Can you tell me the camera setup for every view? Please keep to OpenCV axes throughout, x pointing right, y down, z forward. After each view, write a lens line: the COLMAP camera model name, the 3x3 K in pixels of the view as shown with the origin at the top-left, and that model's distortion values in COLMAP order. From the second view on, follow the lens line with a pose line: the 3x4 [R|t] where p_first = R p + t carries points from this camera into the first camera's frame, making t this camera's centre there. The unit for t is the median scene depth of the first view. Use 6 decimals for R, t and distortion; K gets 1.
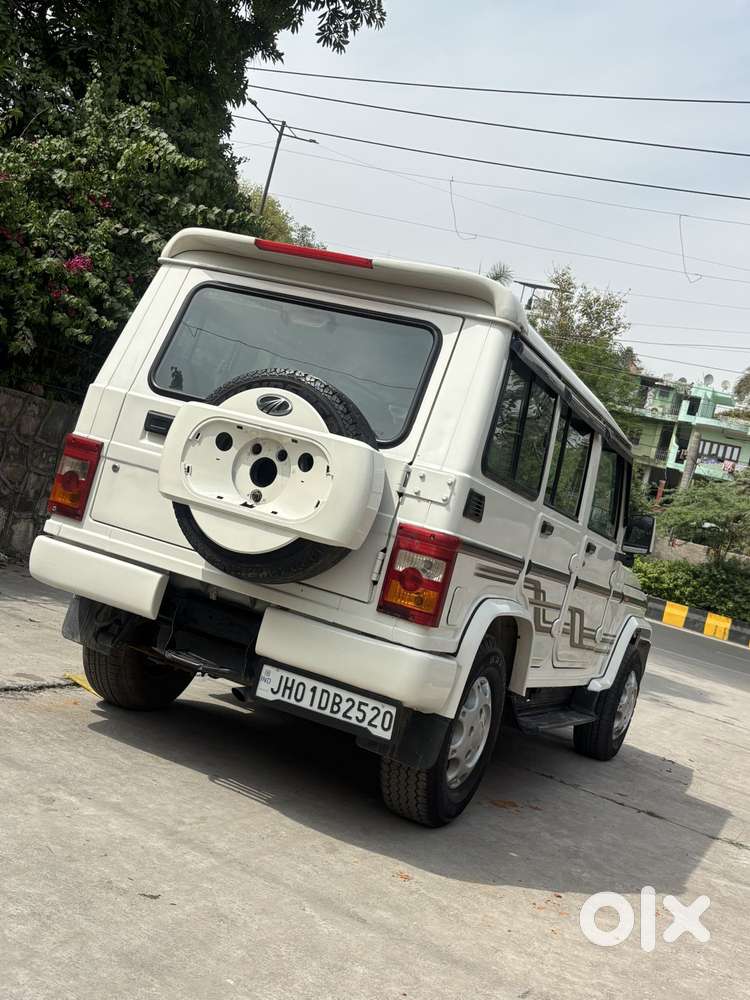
lens RADIAL K [[1111.5, 0, 380.9], [0, 1111.5, 486.7], [0, 0, 1]] dist [0.118639, -0.006923]
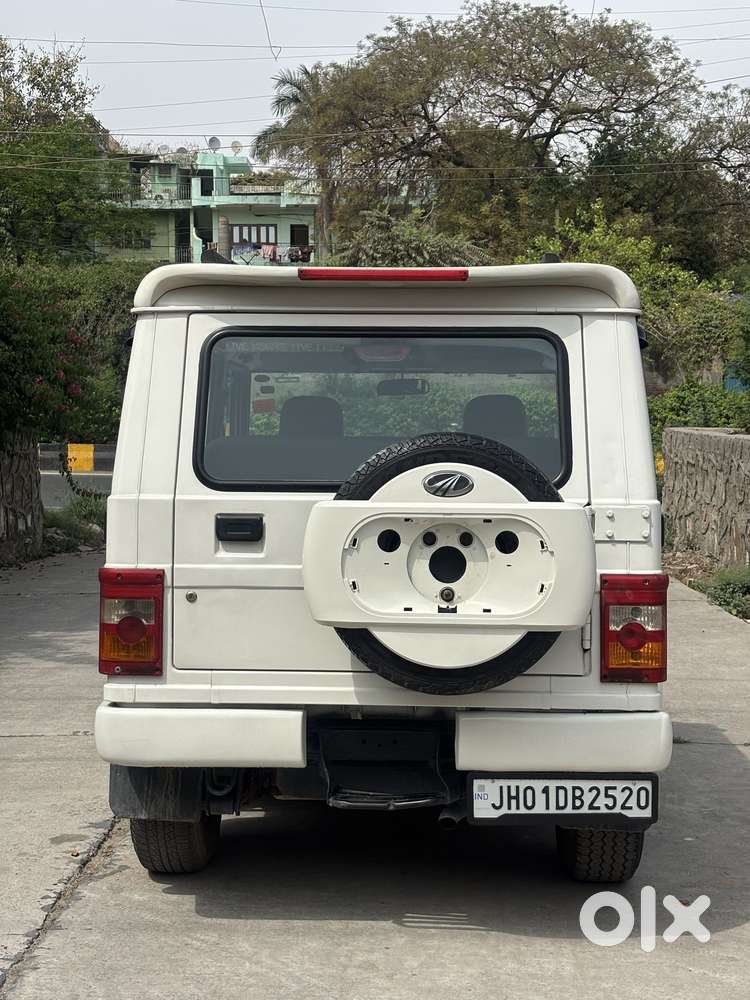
lens RADIAL K [[1489.5, 0, 371.2], [0, 1489.5, 467.2], [0, 0, 1]] dist [0.197769, -0.720824]
pose [[0.903485, -0.262575, 0.338775, -0.498878], [0.225663, 0.963375, 0.144861, -0.248762], [-0.364404, -0.054431, 0.929649, -0.002663]]
